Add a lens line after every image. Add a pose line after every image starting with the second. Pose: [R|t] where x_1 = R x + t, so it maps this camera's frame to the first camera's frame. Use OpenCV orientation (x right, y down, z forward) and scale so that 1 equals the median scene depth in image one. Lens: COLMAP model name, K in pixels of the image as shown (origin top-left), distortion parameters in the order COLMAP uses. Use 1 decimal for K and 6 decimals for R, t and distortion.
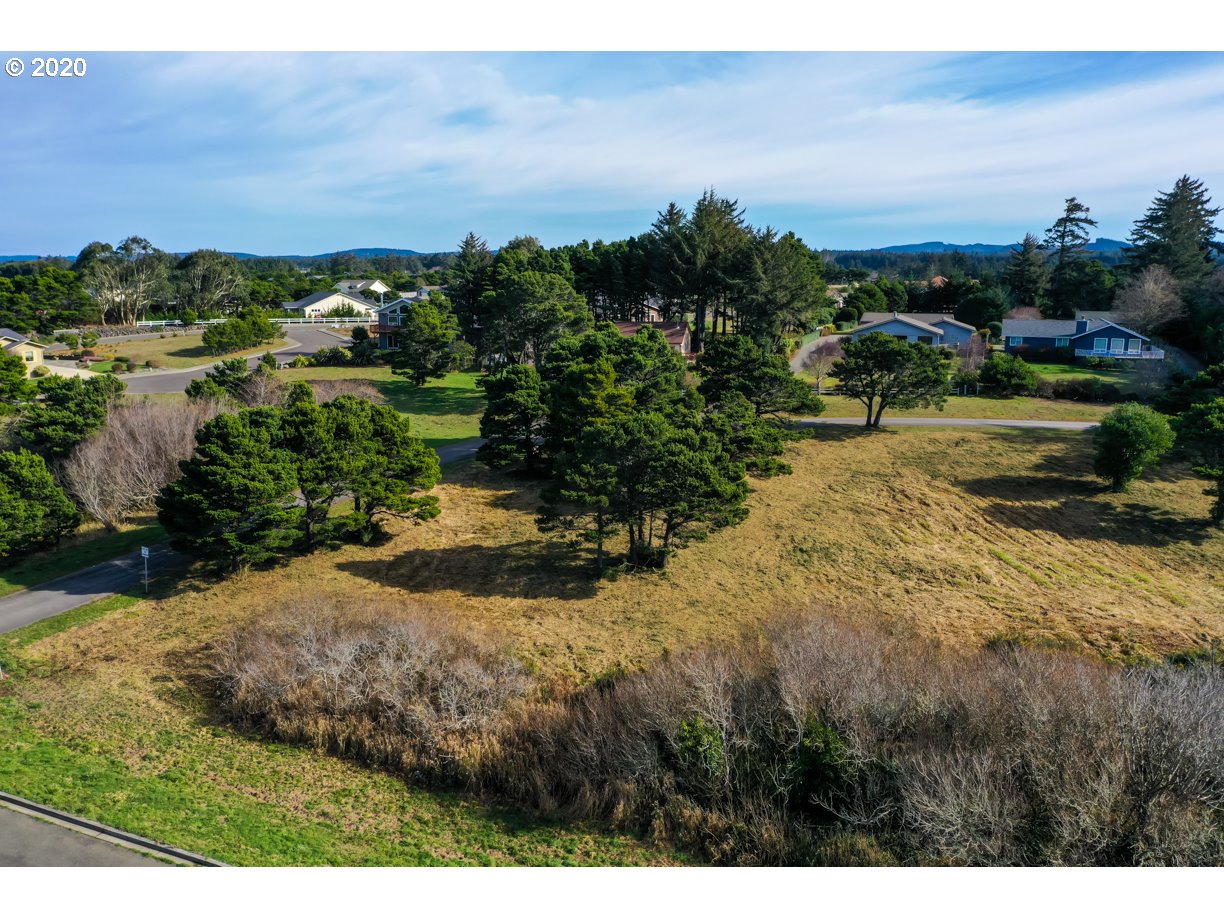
lens RADIAL K [[970.9, 0, 612.0], [0, 970.9, 459.0], [0, 0, 1]] dist [-0.007682, -0.002326]
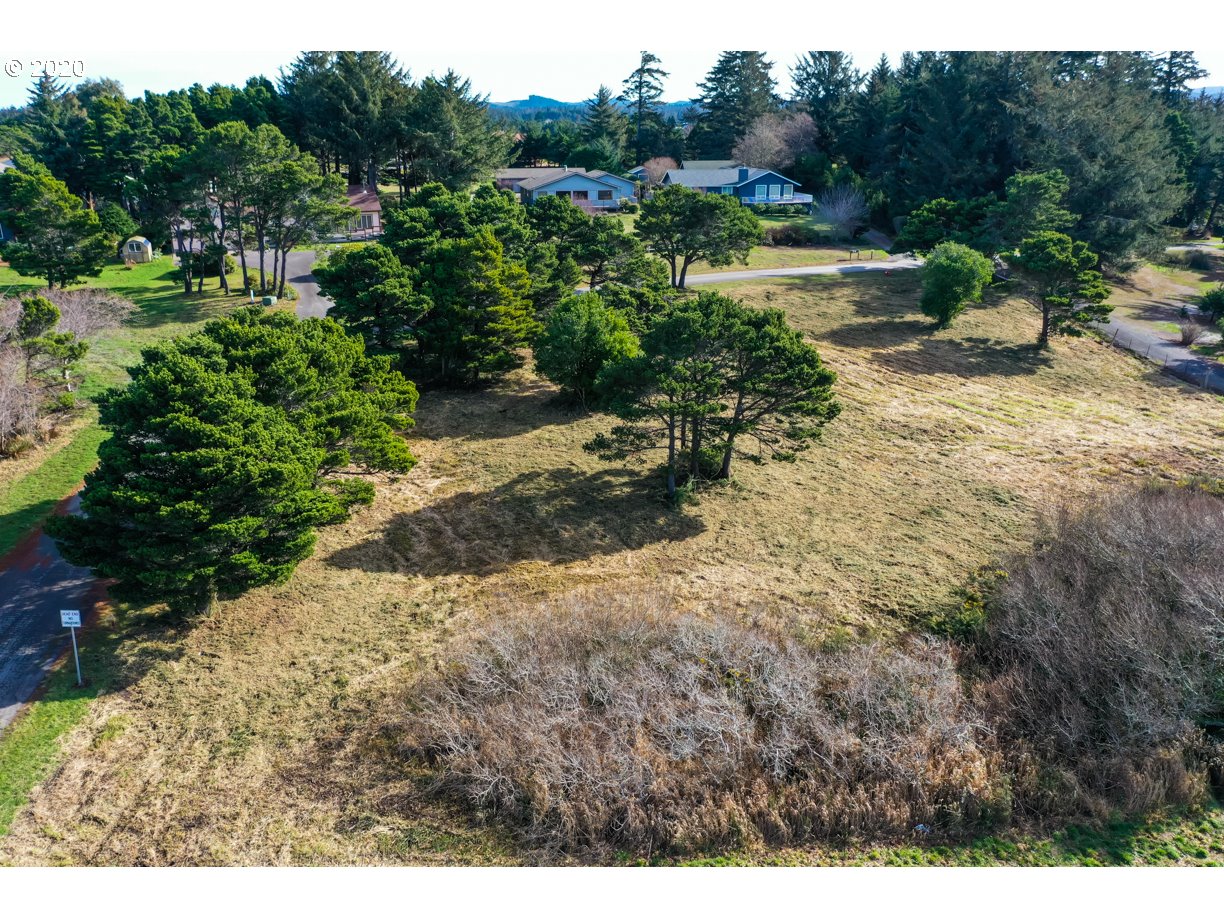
lens RADIAL K [[970.9, 0, 612.0], [0, 970.9, 459.0], [0, 0, 1]] dist [-0.007682, -0.002326]
pose [[0.857057, -0.174812, 0.484659, -0.223876], [0.107509, 0.980652, 0.163596, -0.025973], [-0.503880, -0.088106, 0.859268, 0.172130]]
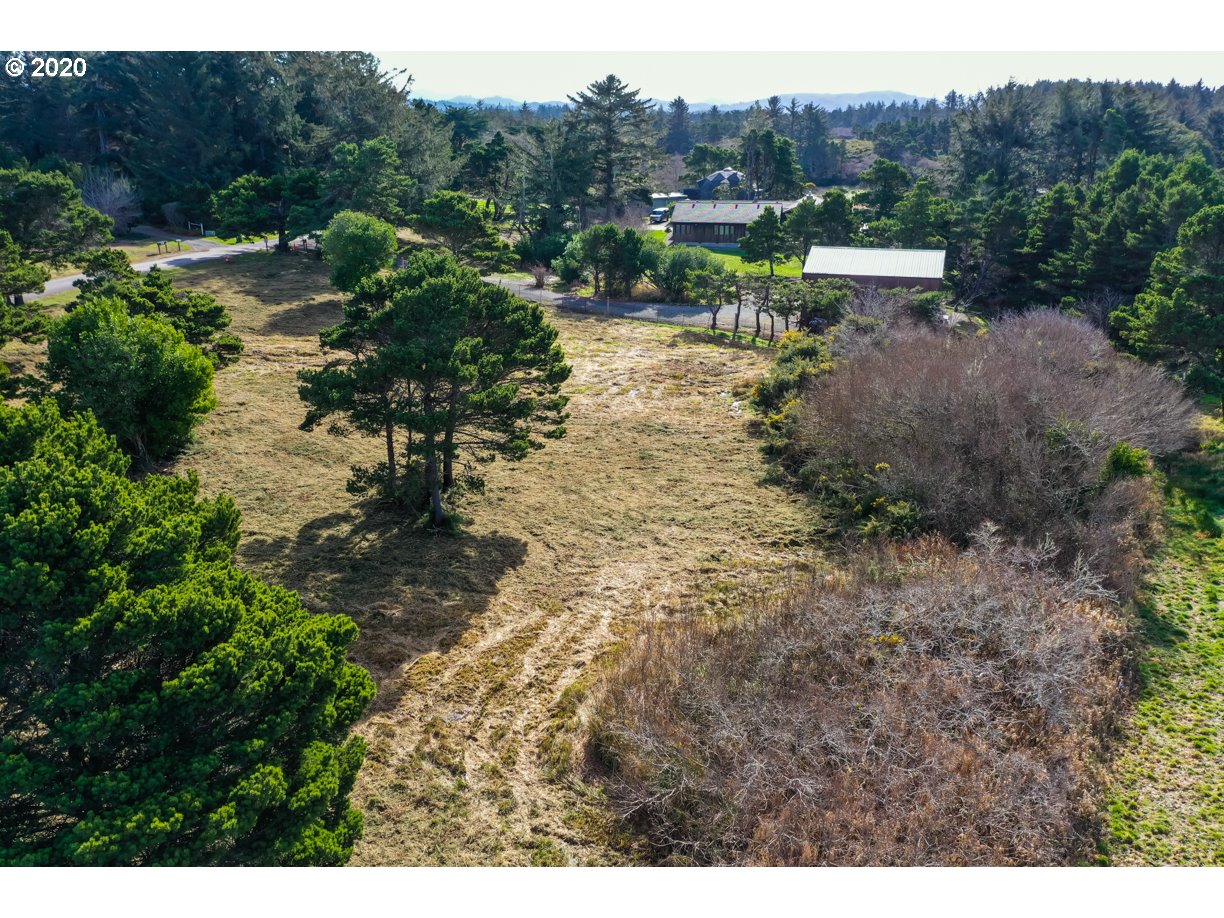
lens RADIAL K [[968.2, 0, 612.0], [0, 968.2, 459.0], [0, 0, 1]] dist [-0.030368, 0.077834]
pose [[0.134397, -0.332896, 0.933337, -0.285125], [0.203576, 0.931067, 0.302772, -0.043822], [-0.969791, 0.149313, 0.192903, 0.392246]]
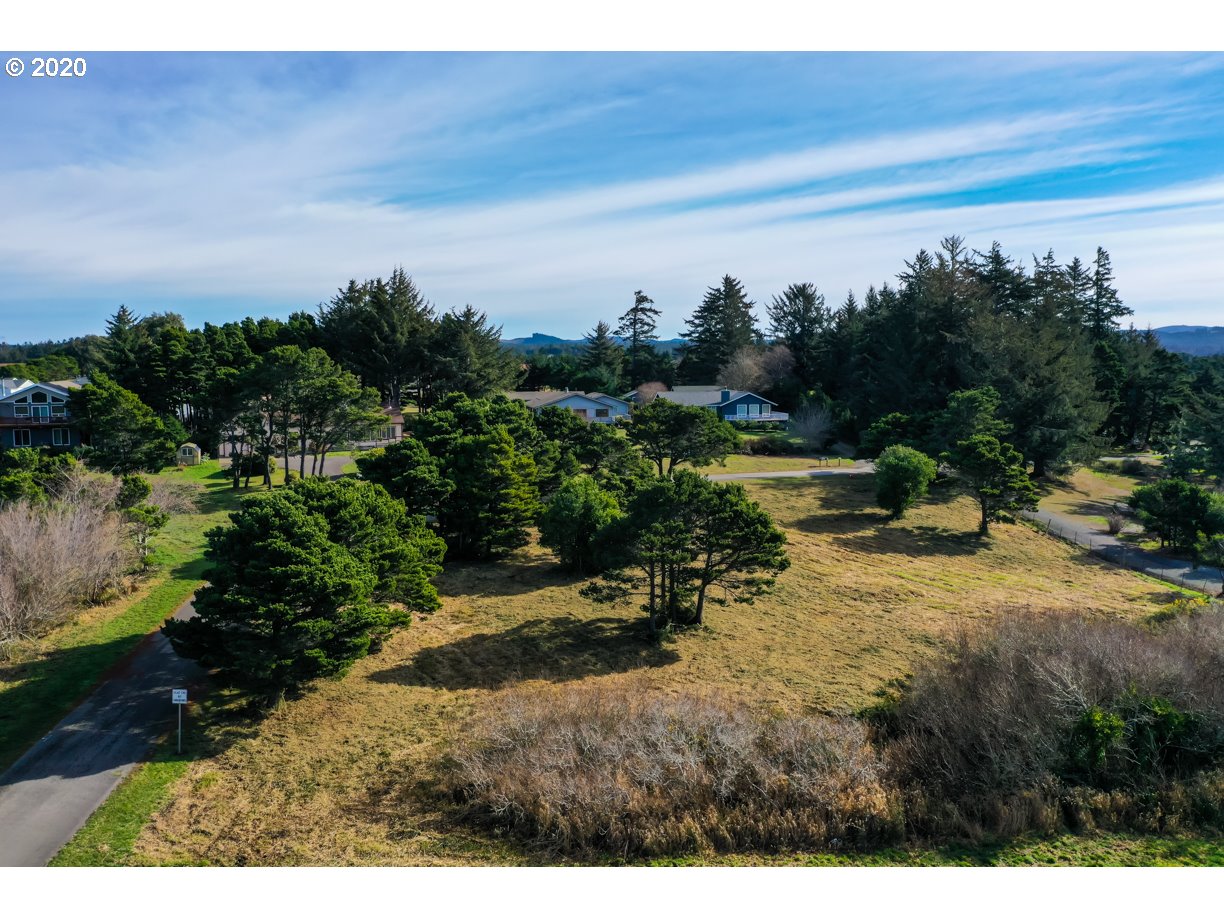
lens RADIAL K [[970.9, 0, 612.0], [0, 970.9, 459.0], [0, 0, 1]] dist [-0.007682, -0.002326]
pose [[0.856614, -0.058065, 0.512680, -0.270823], [0.106137, 0.992227, -0.064962, 0.000212], [-0.504923, 0.110062, 0.856119, 0.090311]]
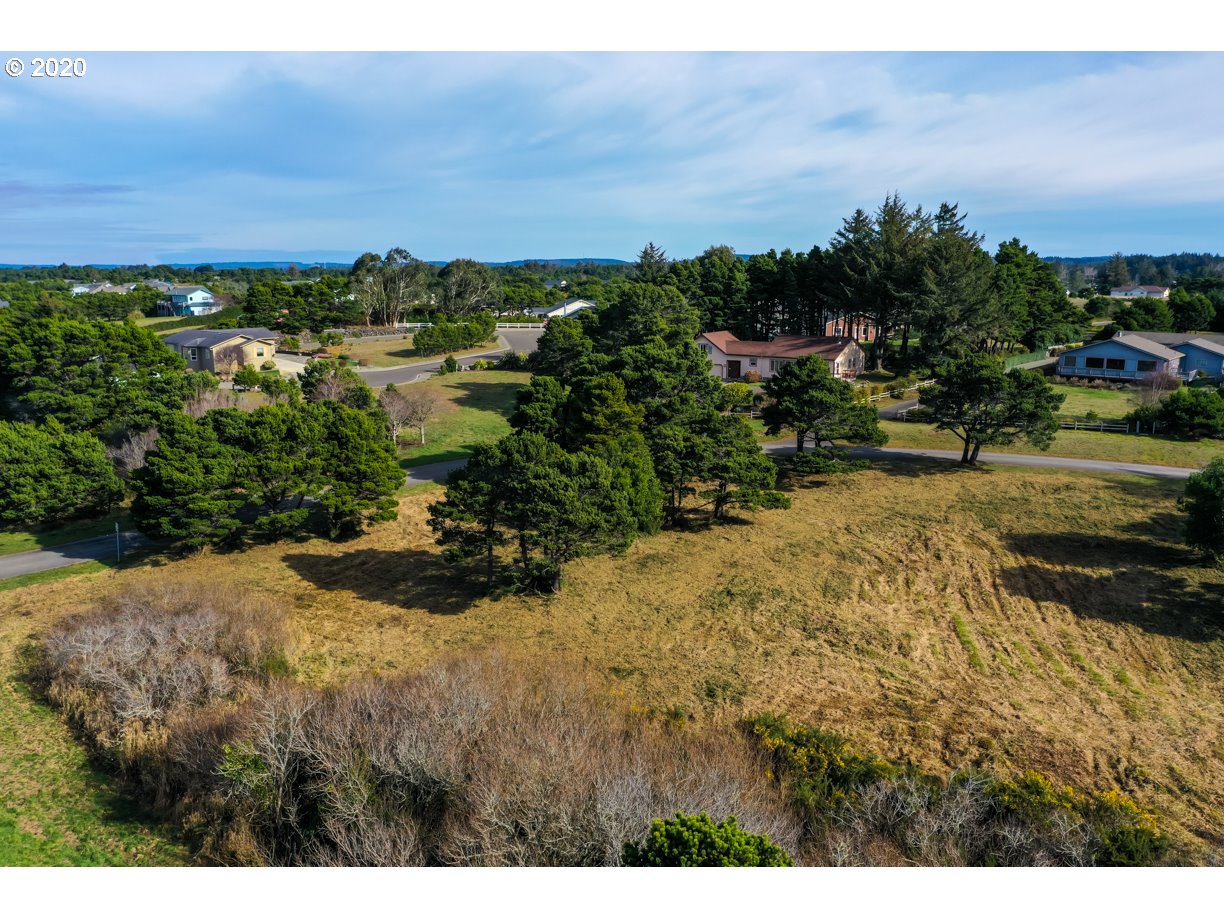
lens RADIAL K [[970.9, 0, 612.0], [0, 970.9, 459.0], [0, 0, 1]] dist [-0.007682, -0.002326]
pose [[0.935142, 0.068582, -0.347570, 0.223880], [-0.070547, 0.997484, 0.007013, -0.016907], [0.347177, 0.017962, 0.937628, 0.056576]]
